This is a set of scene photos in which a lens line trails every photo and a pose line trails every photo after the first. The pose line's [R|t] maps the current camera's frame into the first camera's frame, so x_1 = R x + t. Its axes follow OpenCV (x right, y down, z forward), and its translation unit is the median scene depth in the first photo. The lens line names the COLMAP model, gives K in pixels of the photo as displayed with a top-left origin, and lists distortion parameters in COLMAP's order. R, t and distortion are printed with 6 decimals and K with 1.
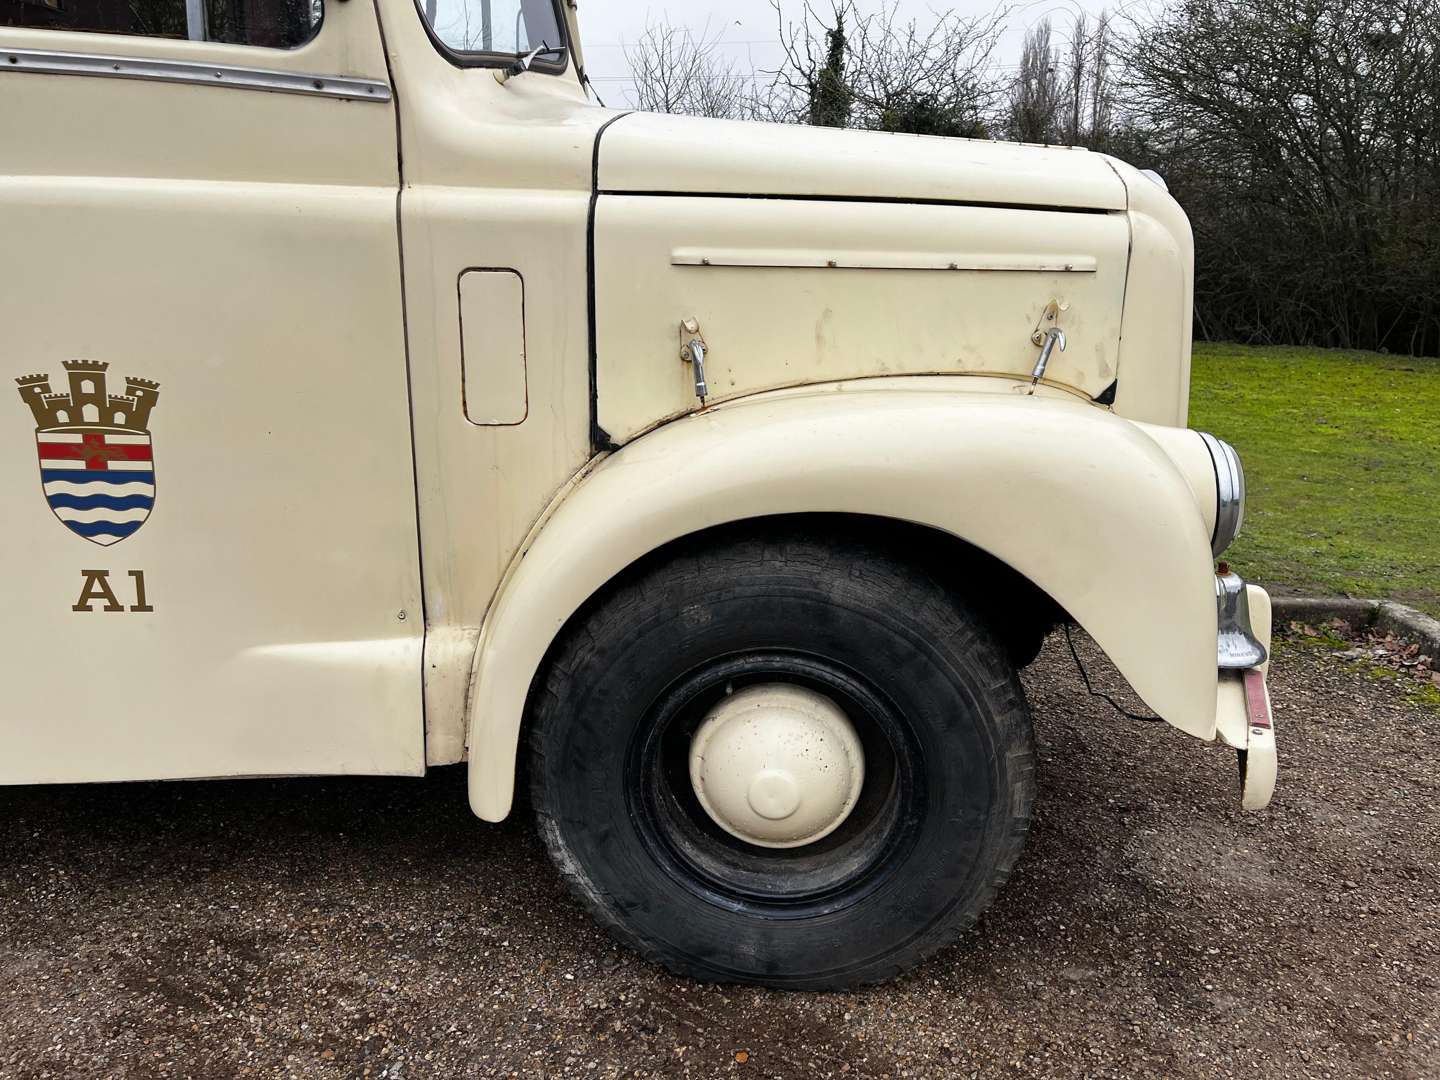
lens RADIAL K [[1095.4, 0, 717.7], [0, 1095.4, 533.6], [0, 0, 1]] dist [0.060598, -0.061630]
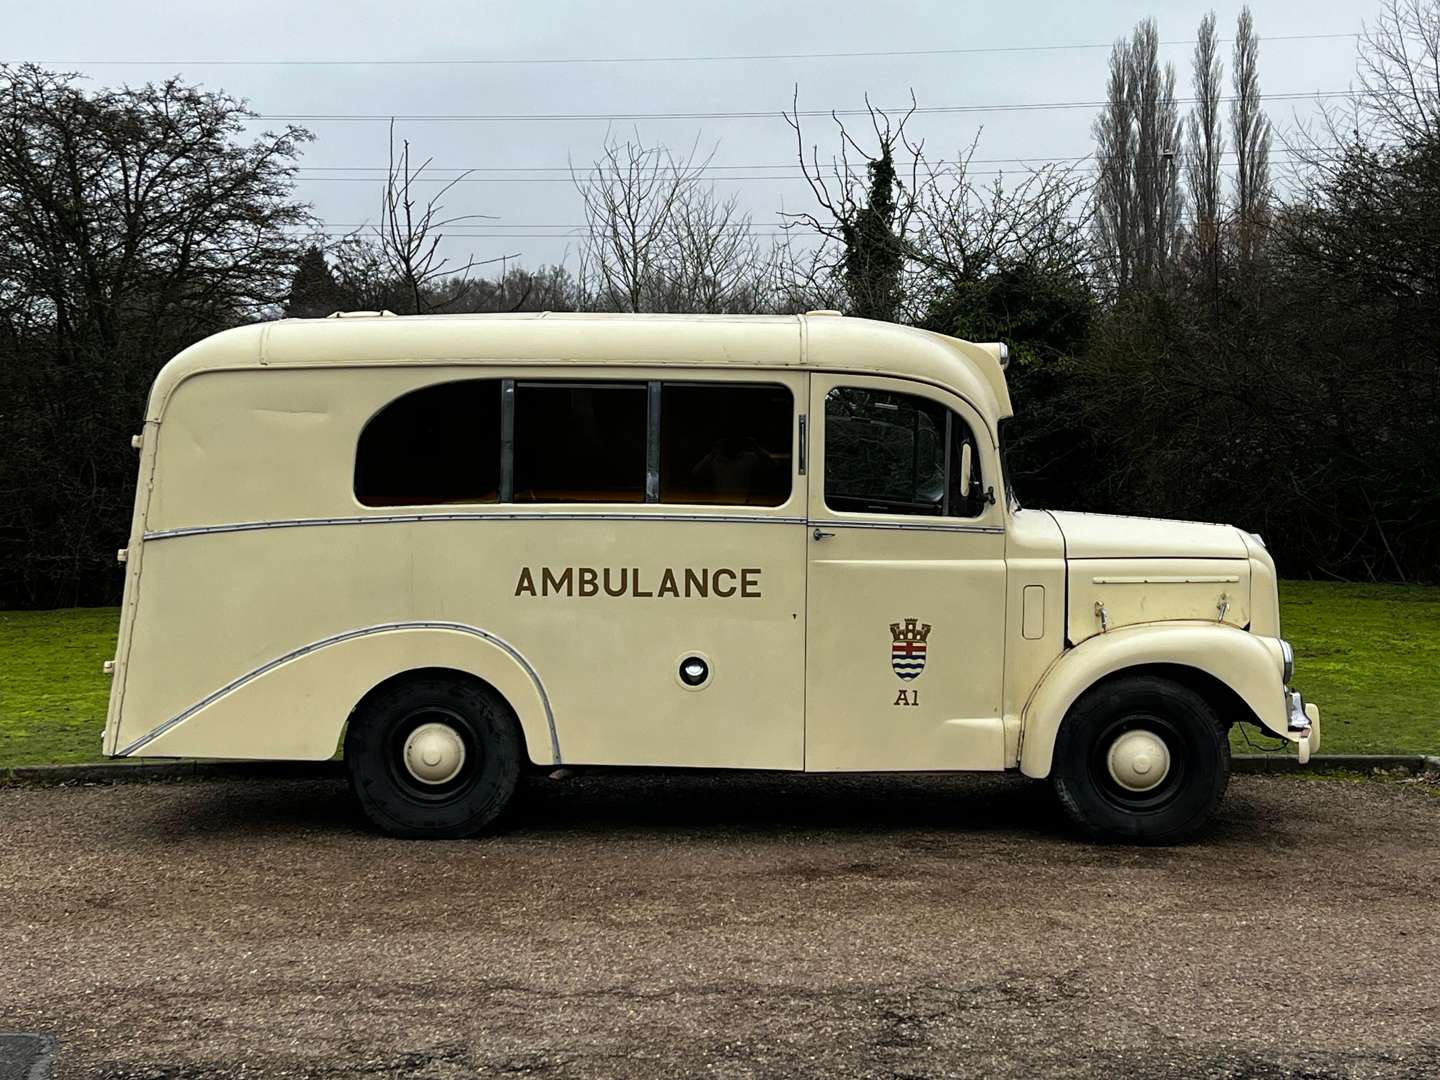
lens RADIAL K [[2132.3, 0, 711.8], [0, 2132.3, 522.8], [0, 0, 1]] dist [0.207160, -0.895669]
pose [[0.997598, -0.009565, 0.068605, -1.454754], [0.022897, 0.980281, -0.196275, 0.697407], [-0.065375, 0.197375, 0.978146, -4.569522]]
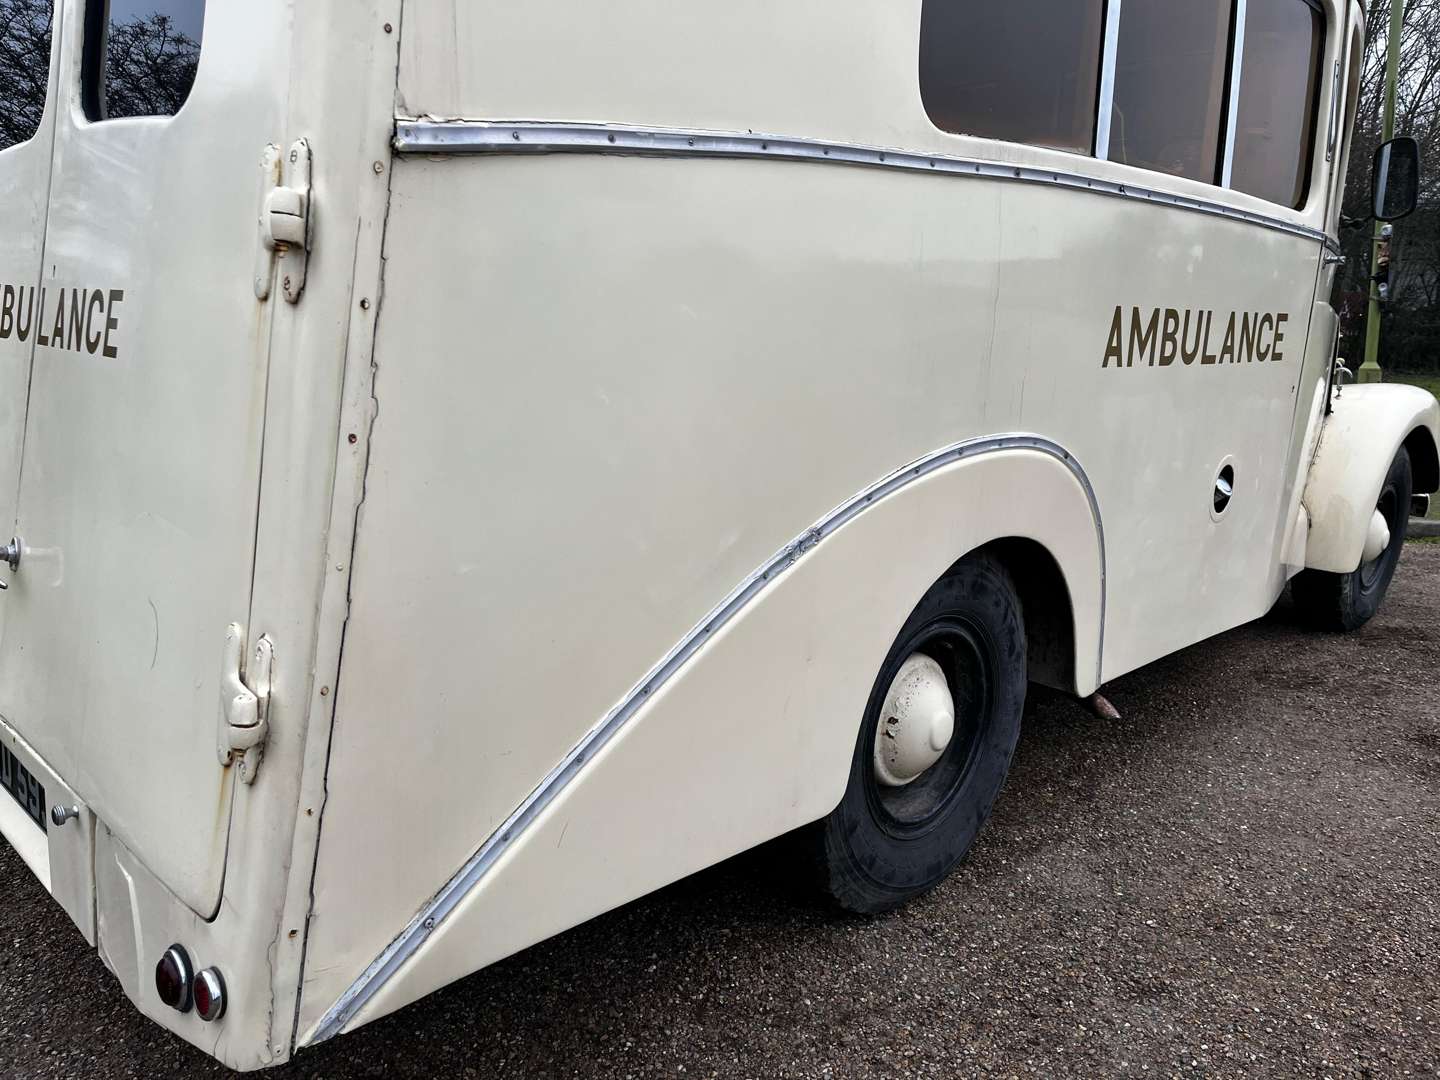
lens RADIAL K [[1090.5, 0, 708.2], [0, 1090.5, 542.9], [0, 0, 1]] dist [0.035058, -0.004968]
pose [[0.643059, -0.152023, 0.750575, -2.946059], [0.170059, 0.983975, 0.053598, -0.168422], [-0.746696, 0.093176, 0.658607, 0.473369]]
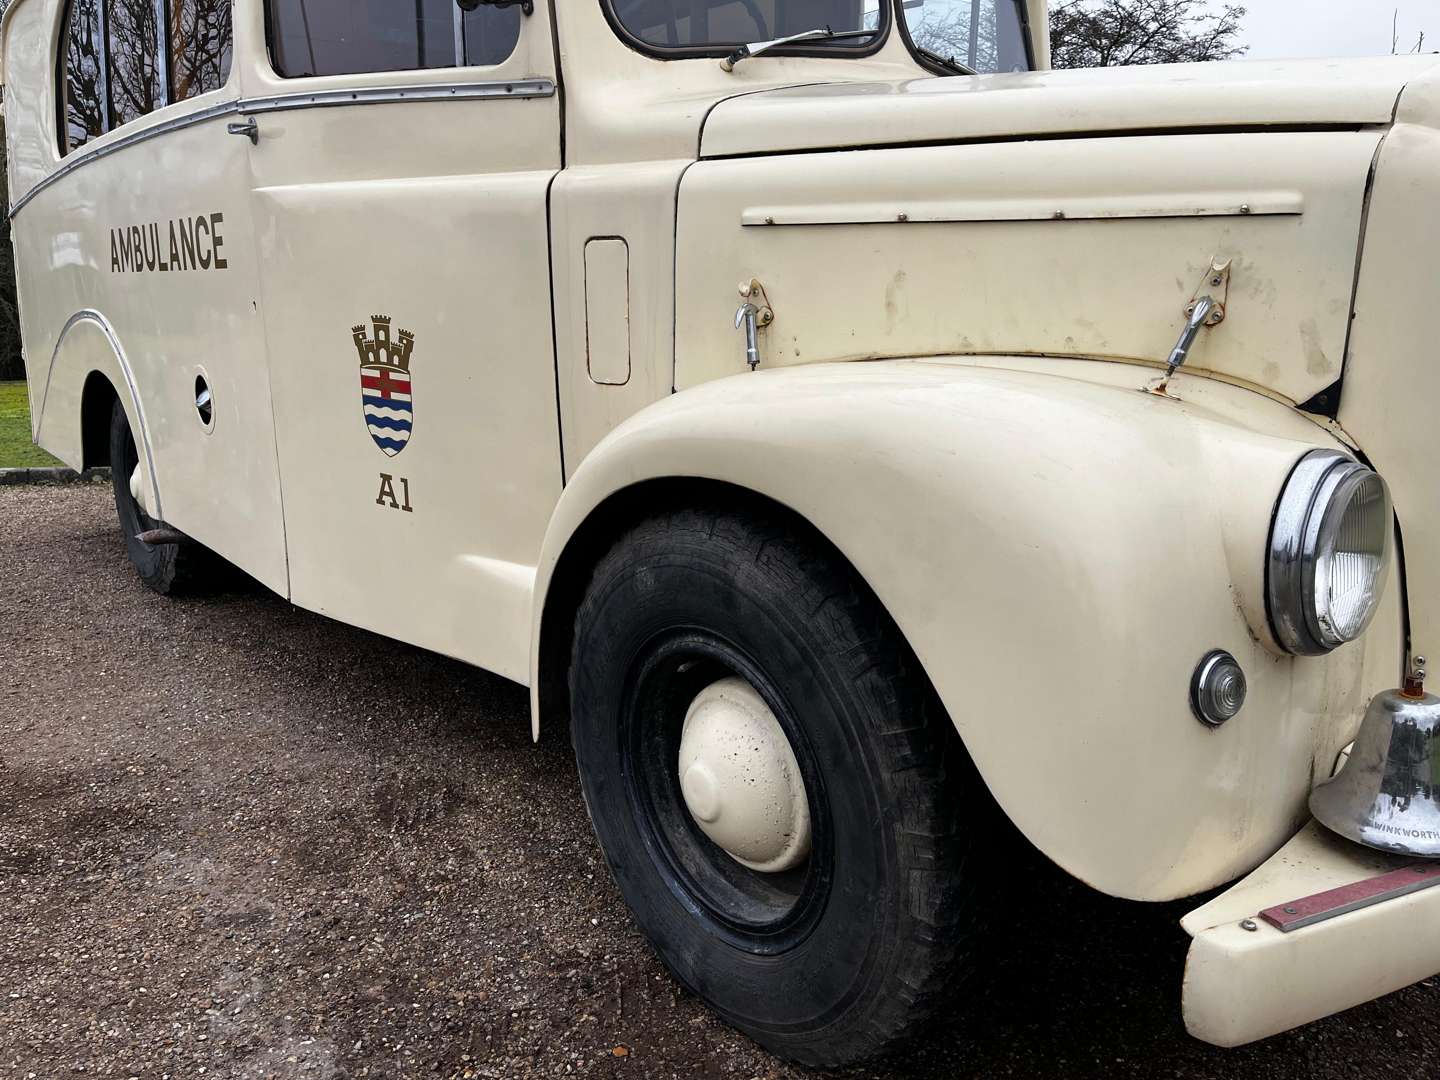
lens RADIAL K [[1095.4, 0, 717.7], [0, 1095.4, 533.6], [0, 0, 1]] dist [0.060598, -0.061630]
pose [[0.708481, 0.142505, -0.691192, 0.660747], [-0.178373, 0.983760, 0.019990, 0.005242], [0.682816, 0.109127, 0.722394, 0.323882]]
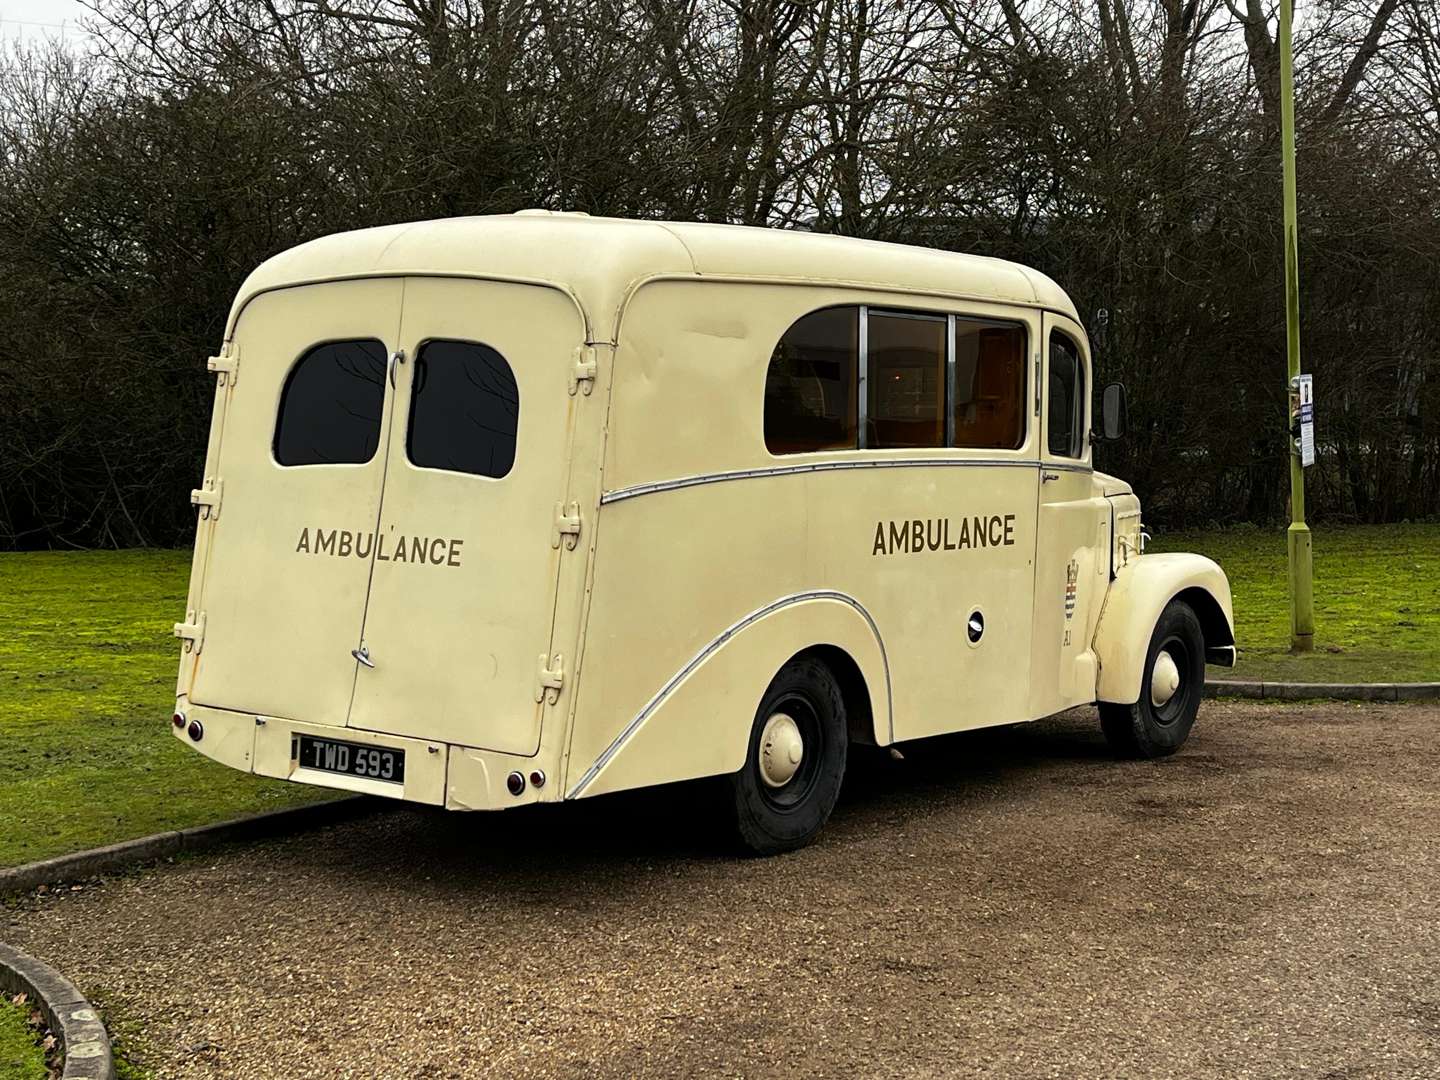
lens RADIAL K [[2206.1, 0, 720.0], [0, 2206.1, 540.0], [0, 0, 1]] dist [0.060400, -0.046804]
pose [[0.537111, -0.052273, 0.841891, -6.000814], [0.200008, 0.977507, -0.066909, 0.006283], [-0.819456, 0.204323, 0.535484, -1.430938]]
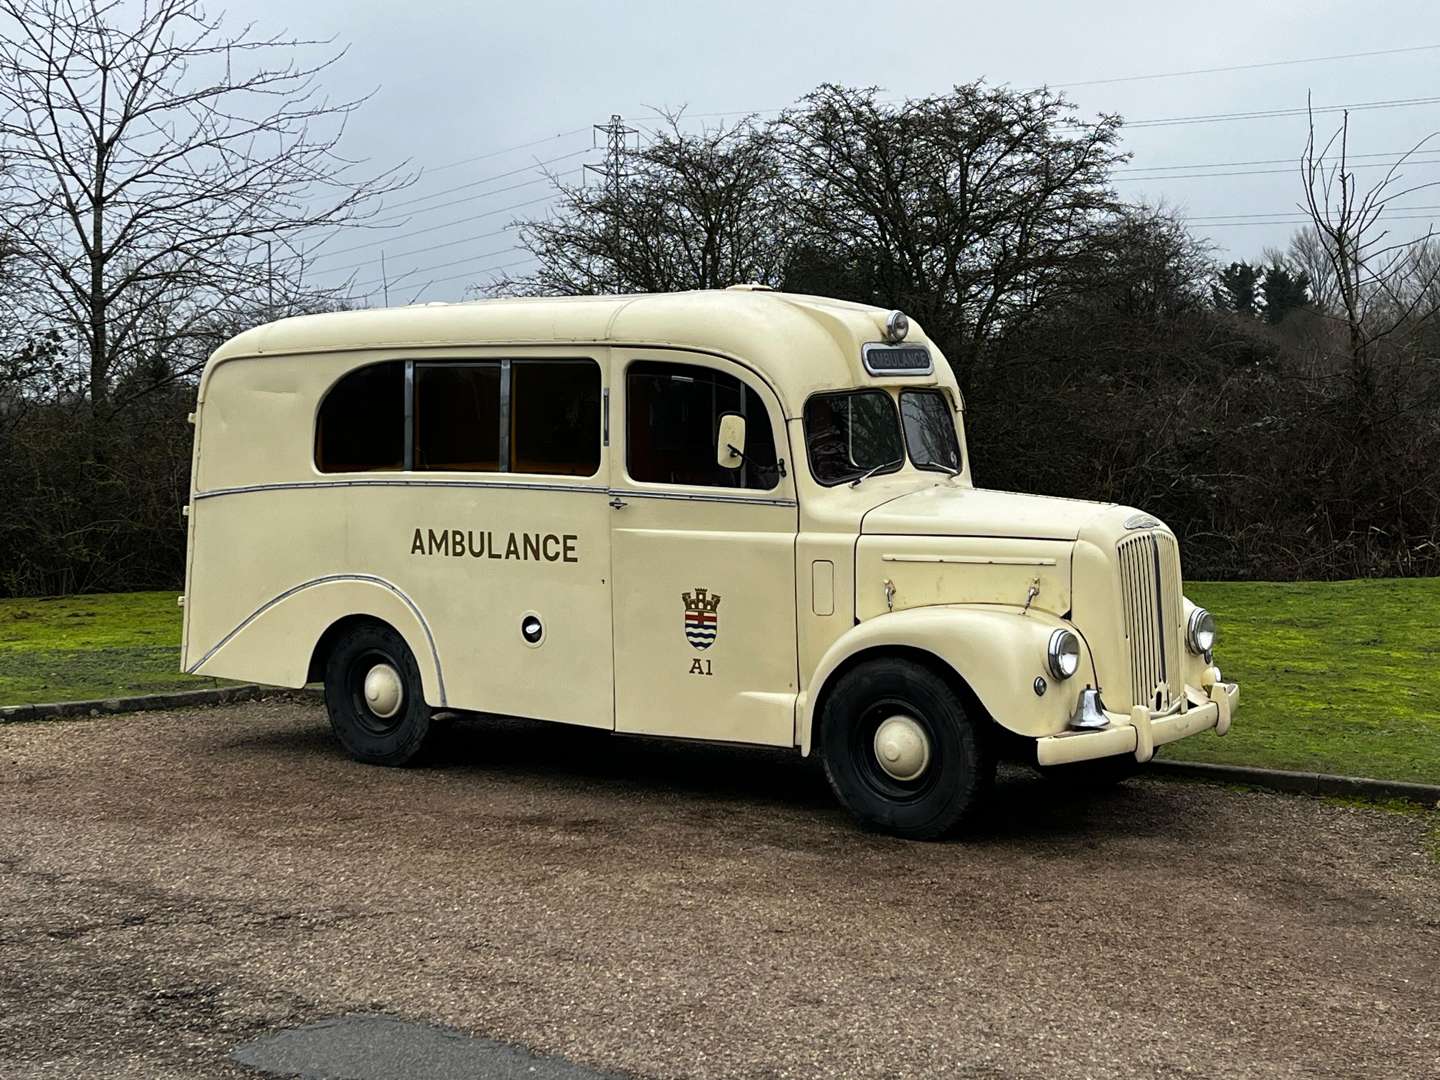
lens RADIAL K [[2132.3, 0, 711.8], [0, 2132.3, 522.8], [0, 0, 1]] dist [0.207160, -0.895669]
pose [[0.839984, 0.012846, -0.542459, 2.560174], [-0.118144, 0.980065, -0.159734, 0.583982], [0.529594, 0.198262, 0.824756, -3.750939]]
